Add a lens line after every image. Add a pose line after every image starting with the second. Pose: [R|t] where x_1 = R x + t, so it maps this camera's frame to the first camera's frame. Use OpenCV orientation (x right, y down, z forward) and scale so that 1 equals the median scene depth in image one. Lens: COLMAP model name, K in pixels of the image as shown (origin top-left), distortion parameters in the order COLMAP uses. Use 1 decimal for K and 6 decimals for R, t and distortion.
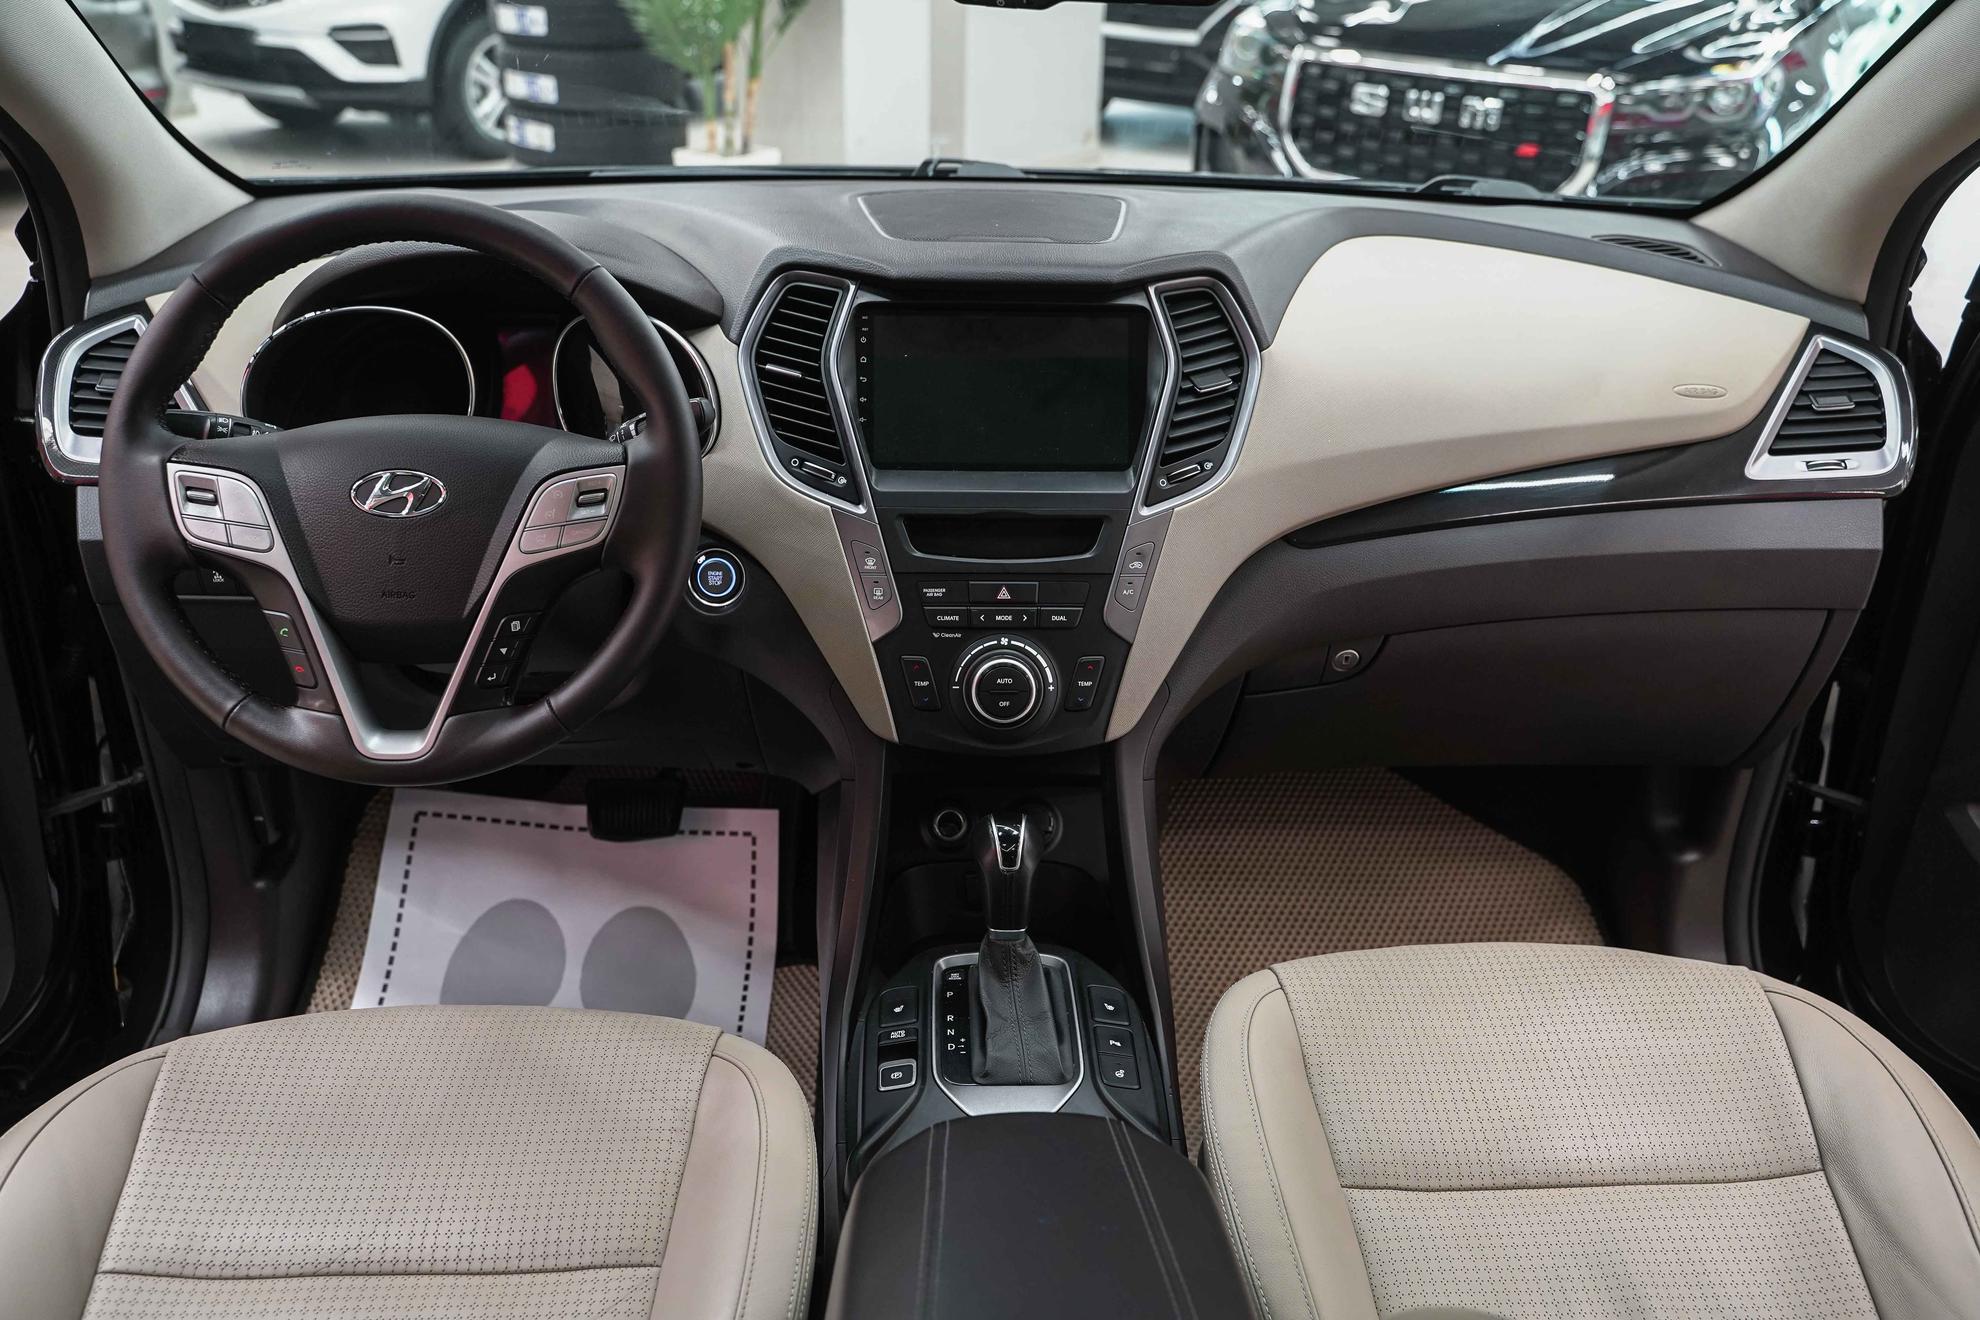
lens RADIAL K [[1564.6, 0, 1005.1], [0, 1564.6, 653.9], [0, 0, 1]] dist [-0.011858, 0.001452]
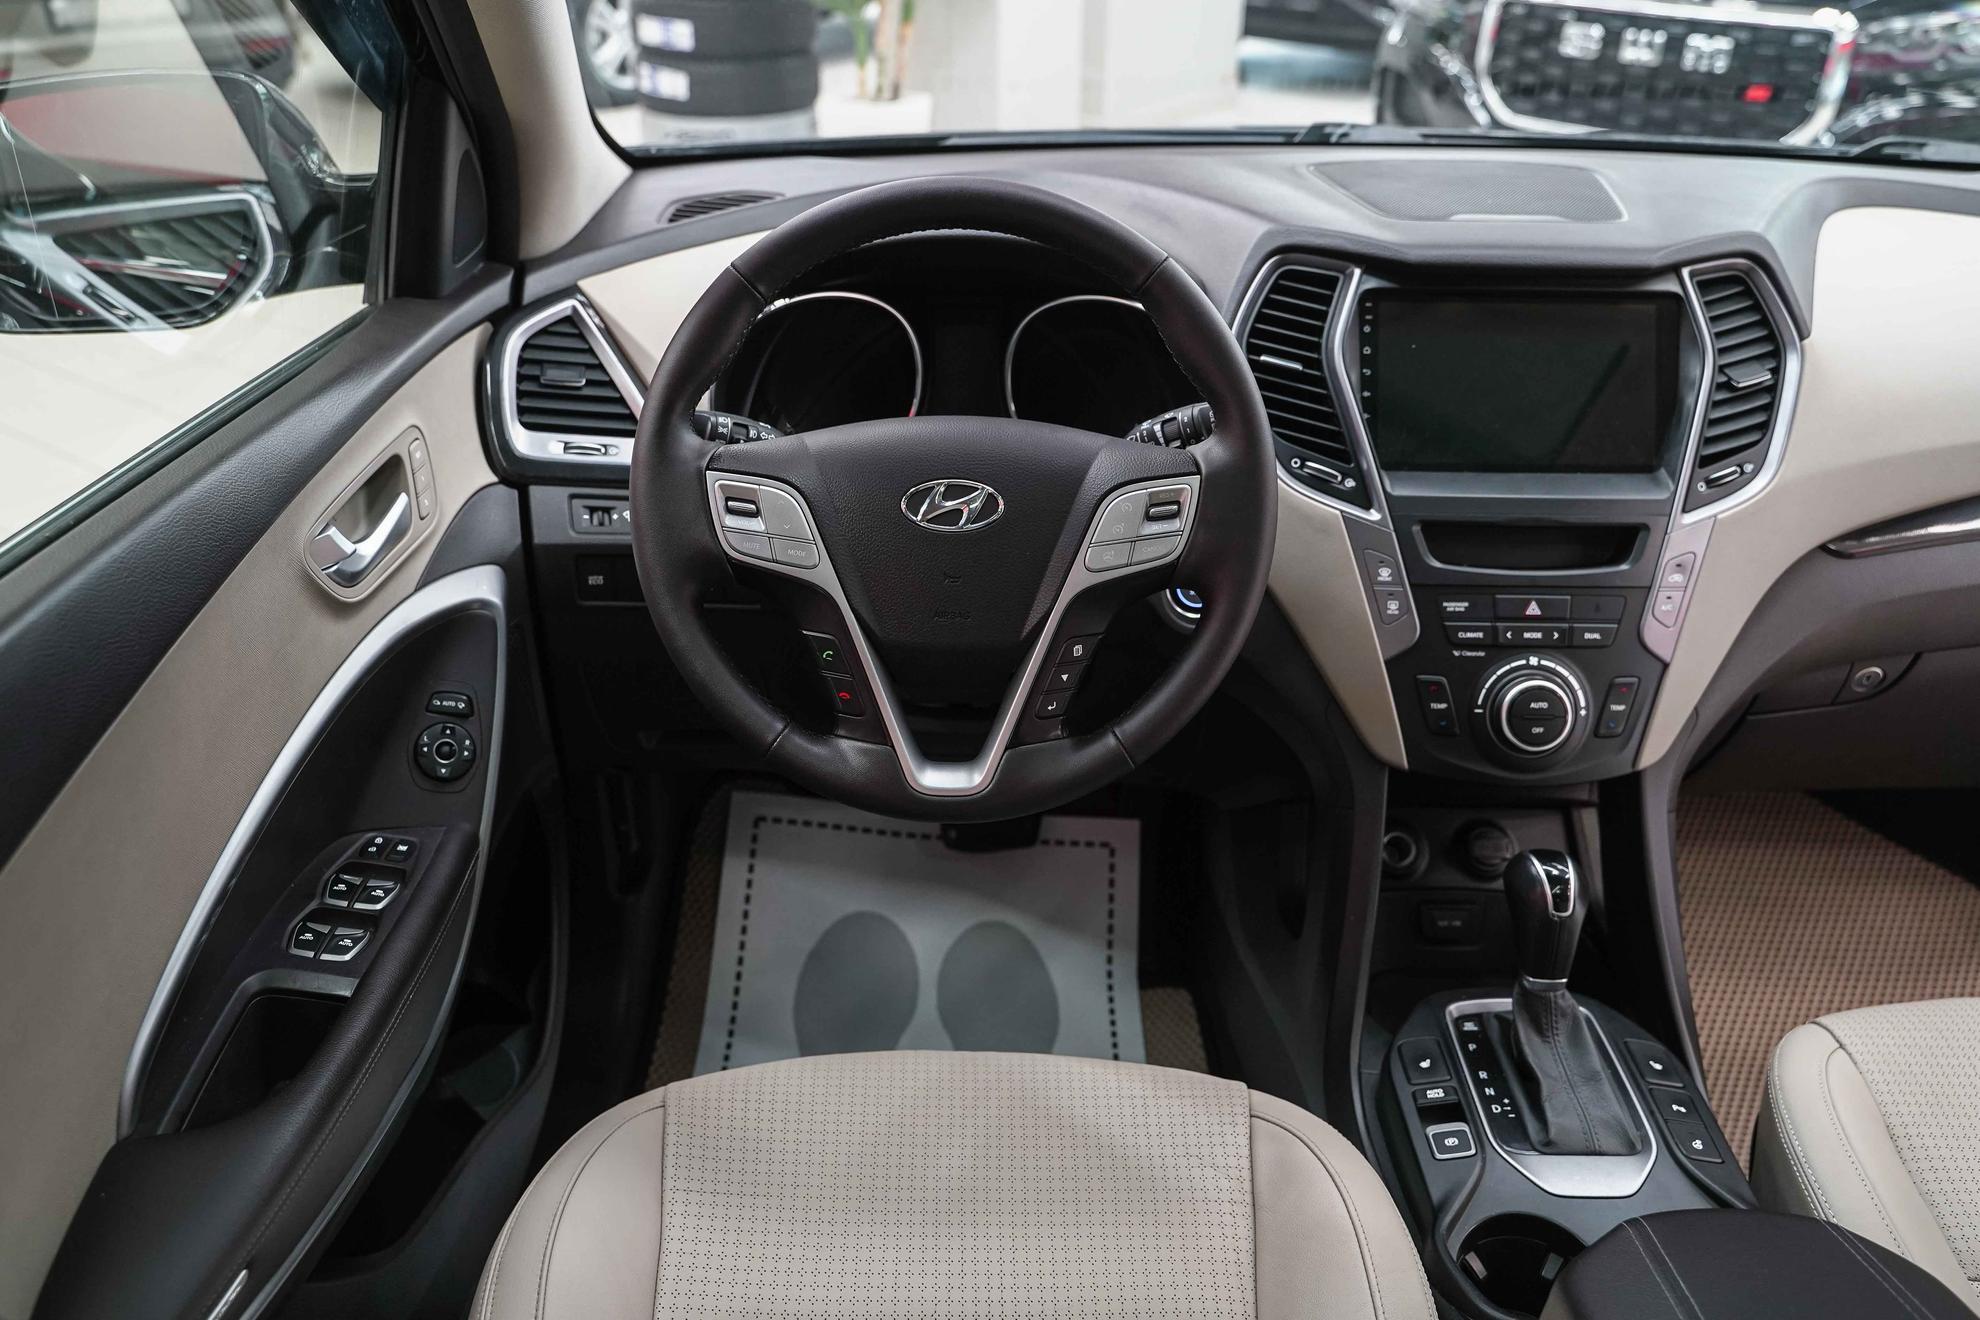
lens RADIAL K [[1626.3, 0, 1001.2], [0, 1626.3, 612.9], [0, 0, 1]] dist [-0.009745, 0.003677]
pose [[0.998758, 0.008223, -0.049138, -0.256247], [-0.008250, 0.999966, -0.000355, -0.032045], [0.049134, 0.000760, 0.998792, 0.037499]]
